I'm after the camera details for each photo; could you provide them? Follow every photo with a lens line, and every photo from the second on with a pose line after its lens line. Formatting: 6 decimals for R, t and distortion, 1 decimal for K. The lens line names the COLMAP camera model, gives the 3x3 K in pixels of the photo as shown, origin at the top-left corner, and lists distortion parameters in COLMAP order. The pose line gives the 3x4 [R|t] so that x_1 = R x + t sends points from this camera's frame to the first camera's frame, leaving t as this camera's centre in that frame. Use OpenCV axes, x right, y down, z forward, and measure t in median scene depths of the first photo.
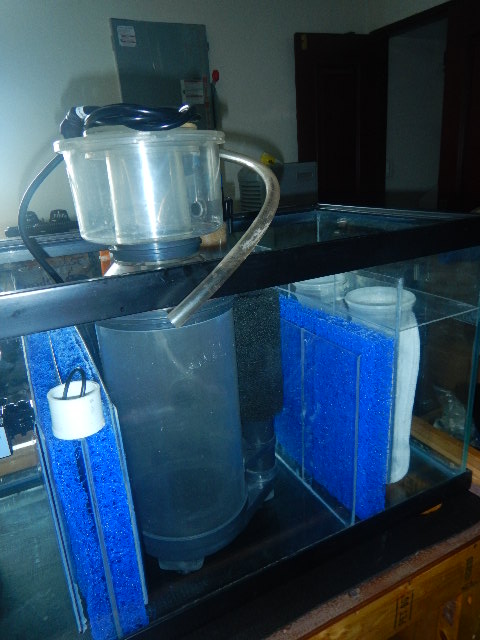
lens RADIAL K [[443.4, 0, 238.5], [0, 443.4, 329.6], [0, 0, 1]] dist [0.001906, -0.037477]
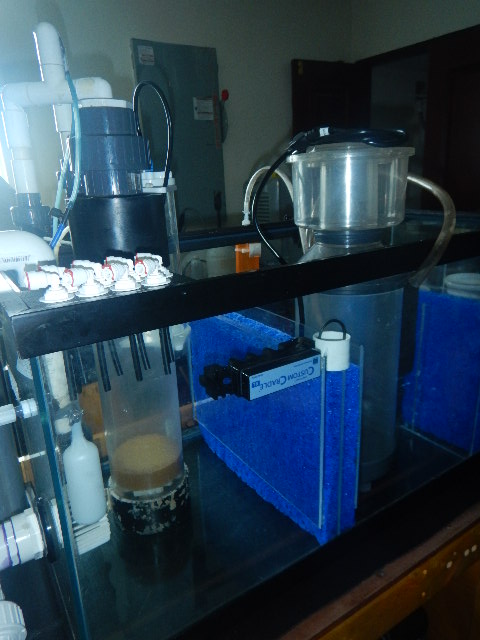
lens RADIAL K [[464.4, 0, 240.0], [0, 464.4, 320.0], [0, 0, 1]] dist [-0.045554, 0.003620]
pose [[0.993203, -0.012446, 0.115725, -0.158390], [0.019310, 0.998108, -0.058382, 0.033986], [-0.114779, 0.060220, 0.991564, -0.072730]]
